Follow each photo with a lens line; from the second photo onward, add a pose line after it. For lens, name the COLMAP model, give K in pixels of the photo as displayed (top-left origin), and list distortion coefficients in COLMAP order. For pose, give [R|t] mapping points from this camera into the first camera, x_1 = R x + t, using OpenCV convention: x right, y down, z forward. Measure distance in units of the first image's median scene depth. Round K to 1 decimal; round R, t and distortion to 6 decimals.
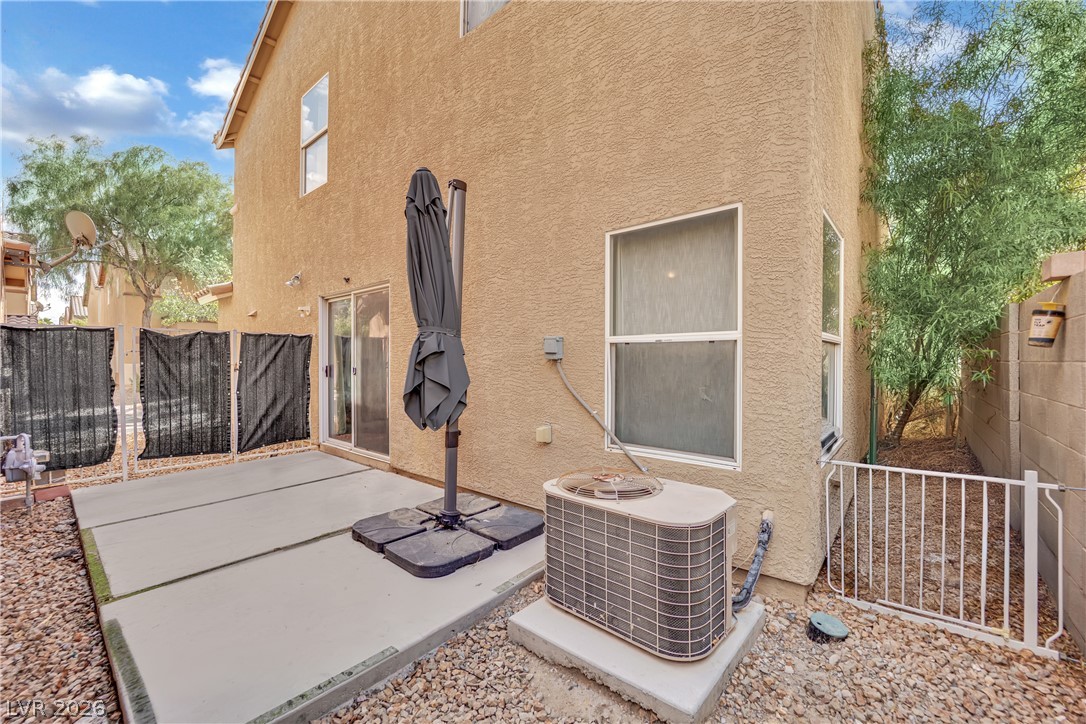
lens RADIAL K [[450.5, 0, 540.8], [0, 450.5, 361.0], [0, 0, 1]] dist [-0.016713, -0.000050]
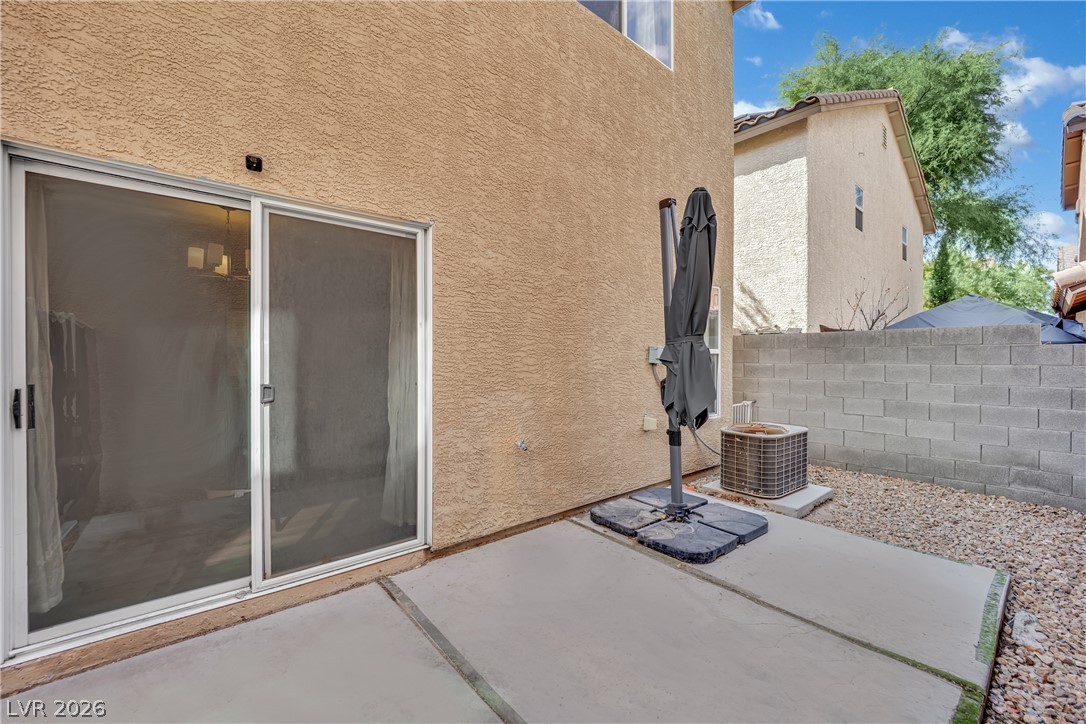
lens RADIAL K [[450.5, 0, 540.8], [0, 450.5, 361.0], [0, 0, 1]] dist [-0.016713, -0.000050]
pose [[0.143616, -0.001302, 0.989633, -1.129310], [-0.000359, 0.999999, 0.001368, -0.011543], [-0.989633, -0.000552, 0.143615, 0.998859]]
